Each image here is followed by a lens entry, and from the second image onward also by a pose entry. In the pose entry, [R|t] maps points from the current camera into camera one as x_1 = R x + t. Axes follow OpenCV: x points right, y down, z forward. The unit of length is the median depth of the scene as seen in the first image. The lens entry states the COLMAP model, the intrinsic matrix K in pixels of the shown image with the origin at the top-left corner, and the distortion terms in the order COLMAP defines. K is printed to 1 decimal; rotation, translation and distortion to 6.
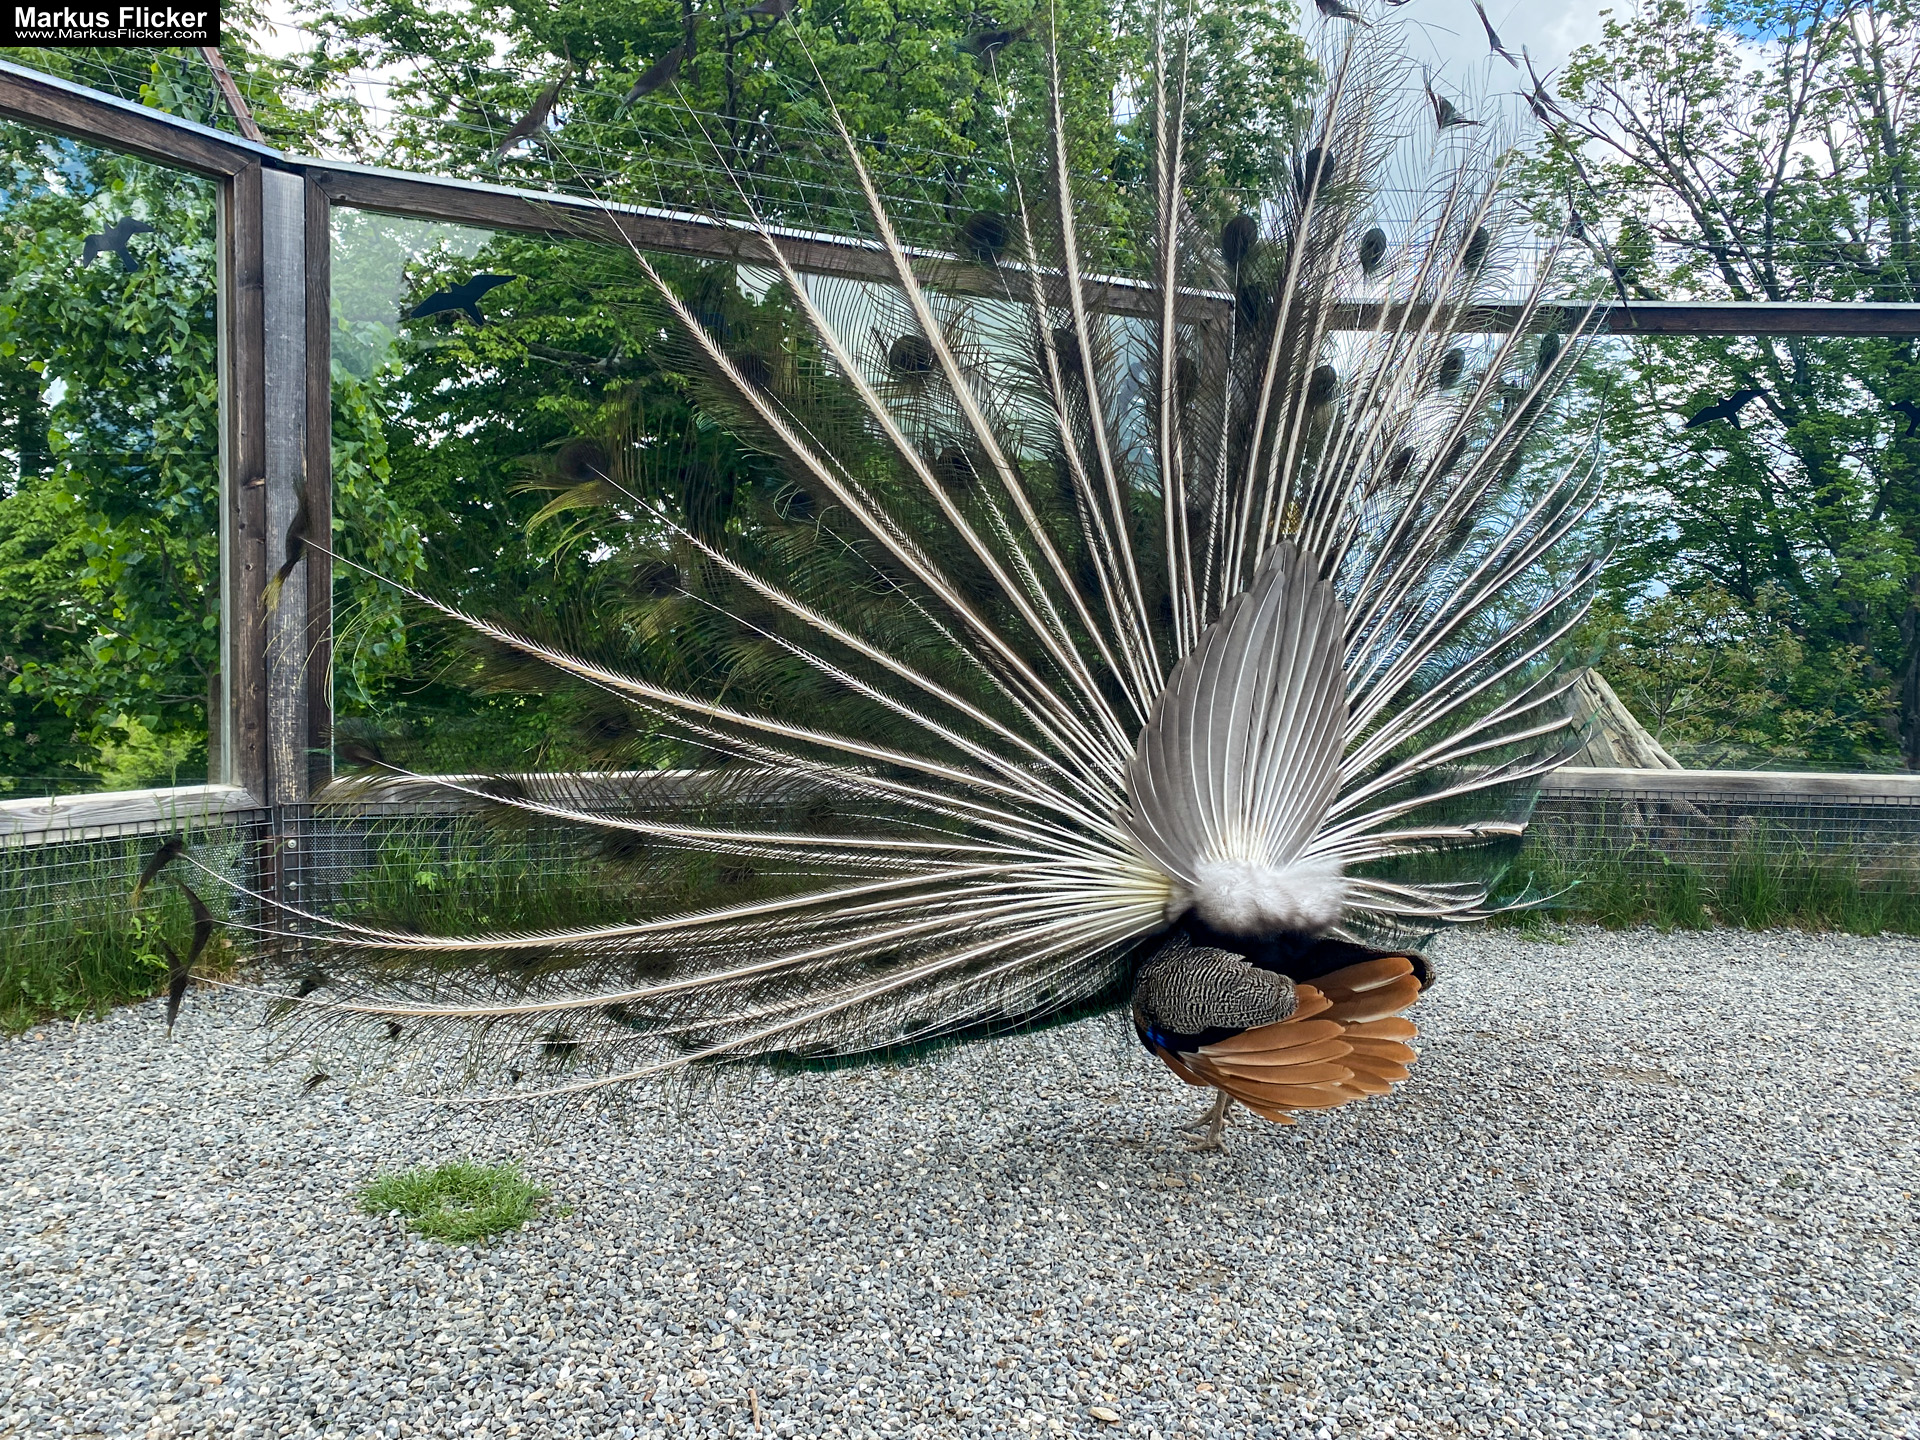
lens RADIAL K [[1495.2, 0, 952.3], [0, 1495.2, 719.2], [0, 0, 1]] dist [-0.024083, 0.006503]
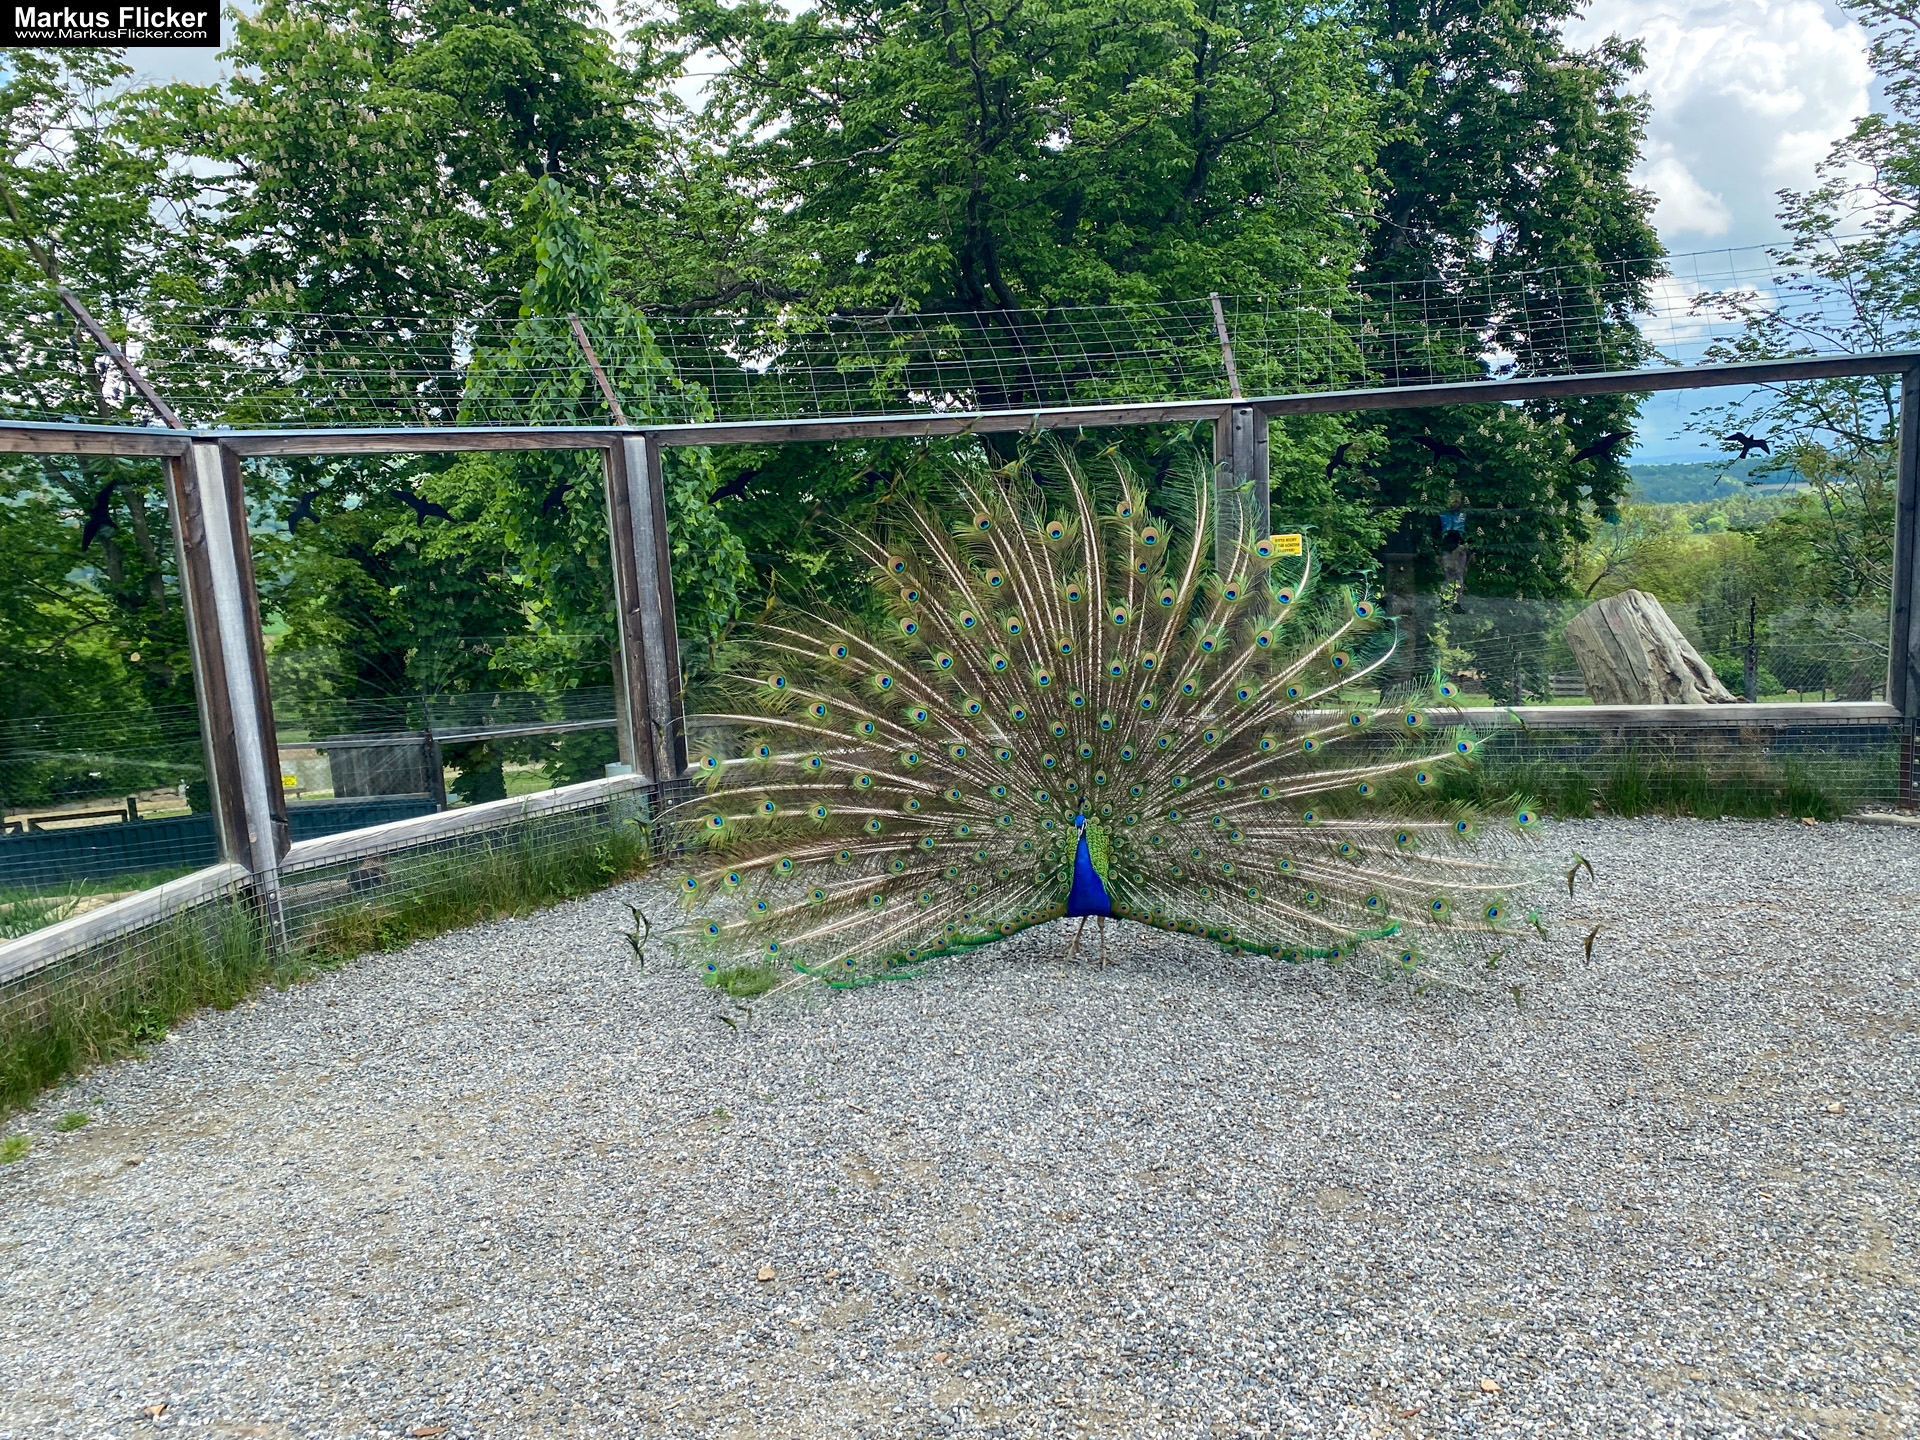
lens RADIAL K [[1495.2, 0, 966.5], [0, 1495.2, 719.5], [0, 0, 1]] dist [-0.024083, 0.006503]
pose [[0.973314, -0.035754, -0.226677, 0.251306], [0.060865, 0.992632, 0.104774, -0.140744], [0.221260, -0.115774, 0.968318, -0.521079]]
